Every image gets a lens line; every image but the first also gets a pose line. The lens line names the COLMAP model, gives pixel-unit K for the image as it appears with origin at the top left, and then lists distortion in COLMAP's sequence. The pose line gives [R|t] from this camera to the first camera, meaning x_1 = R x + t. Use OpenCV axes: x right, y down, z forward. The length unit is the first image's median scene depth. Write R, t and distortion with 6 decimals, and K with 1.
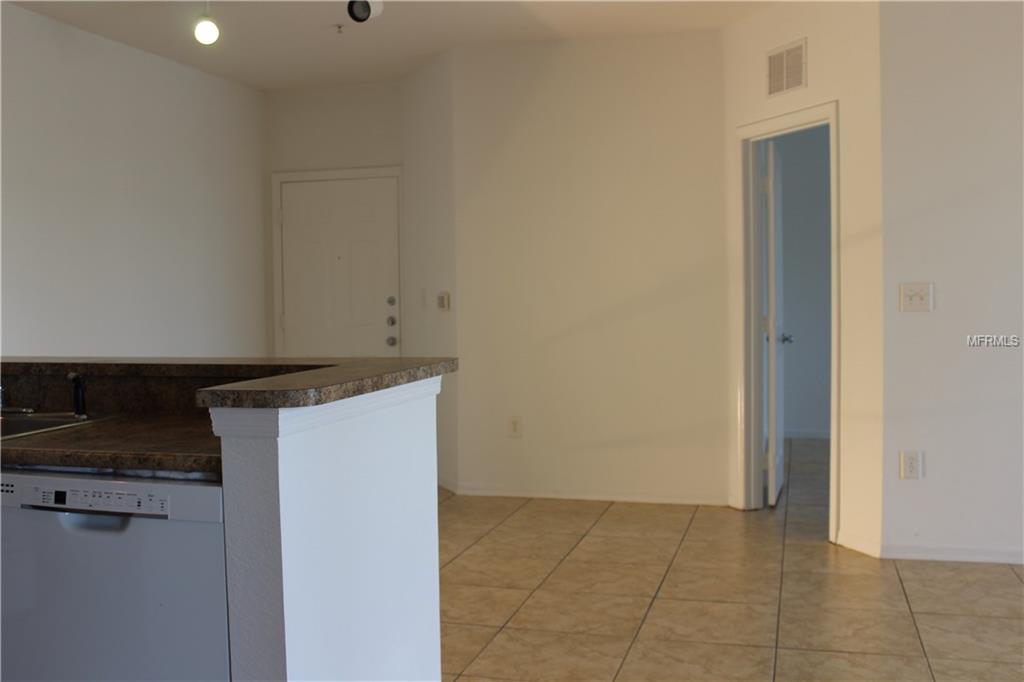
lens RADIAL K [[1042.5, 0, 512.0], [0, 1042.5, 341.0], [0, 0, 1]] dist [-0.047077, -0.014058]
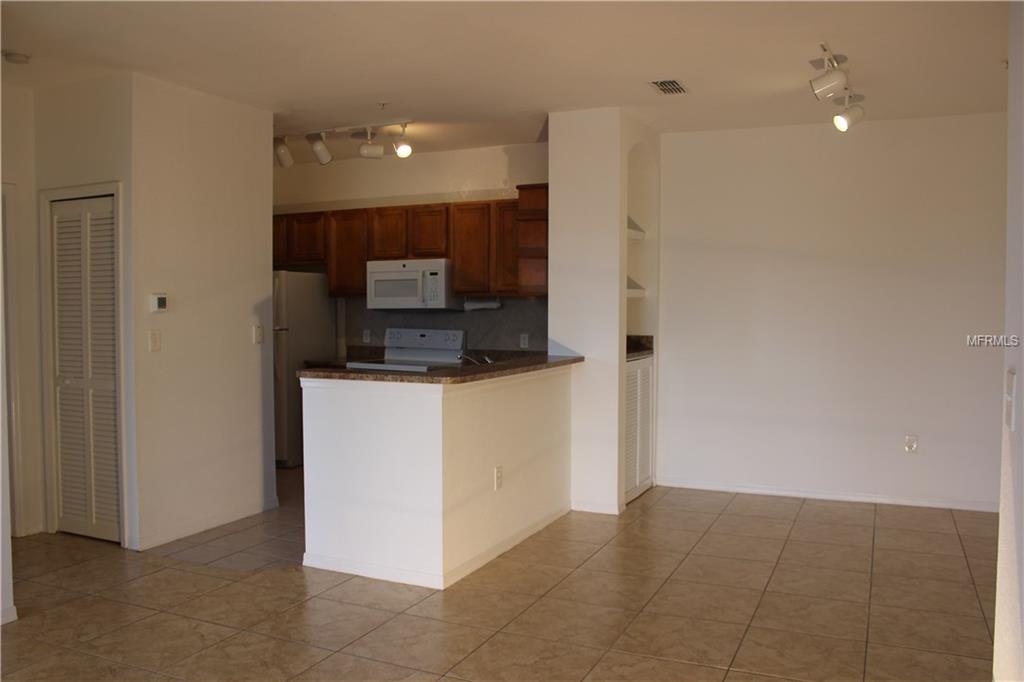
lens RADIAL K [[847.8, 0, 512.0], [0, 847.8, 341.0], [0, 0, 1]] dist [-0.158778, 0.128840]
pose [[-0.156111, 0.051778, -0.986381, 0.951232], [-0.050097, 0.996925, 0.060261, -0.096463], [0.986468, 0.058822, -0.153037, 0.949078]]
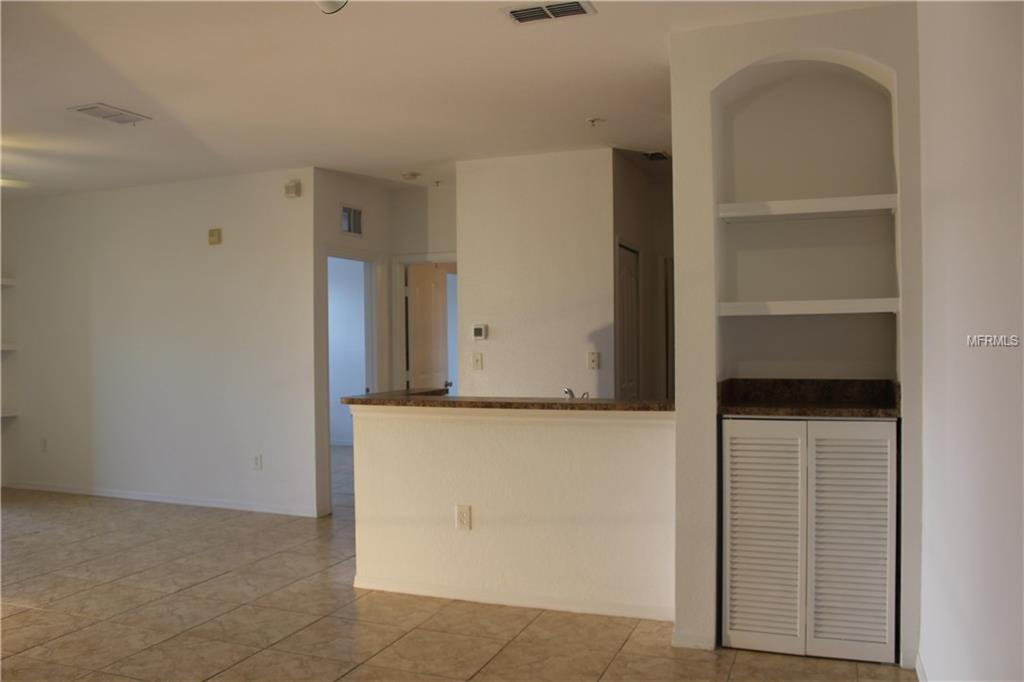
lens RADIAL K [[847.8, 0, 512.0], [0, 847.8, 341.0], [0, 0, 1]] dist [-0.158778, 0.128840]
pose [[-0.995821, 0.019471, 0.089227, -0.375097], [0.024413, 0.998208, 0.054633, -0.123166], [-0.088004, 0.056583, -0.994512, 1.844625]]
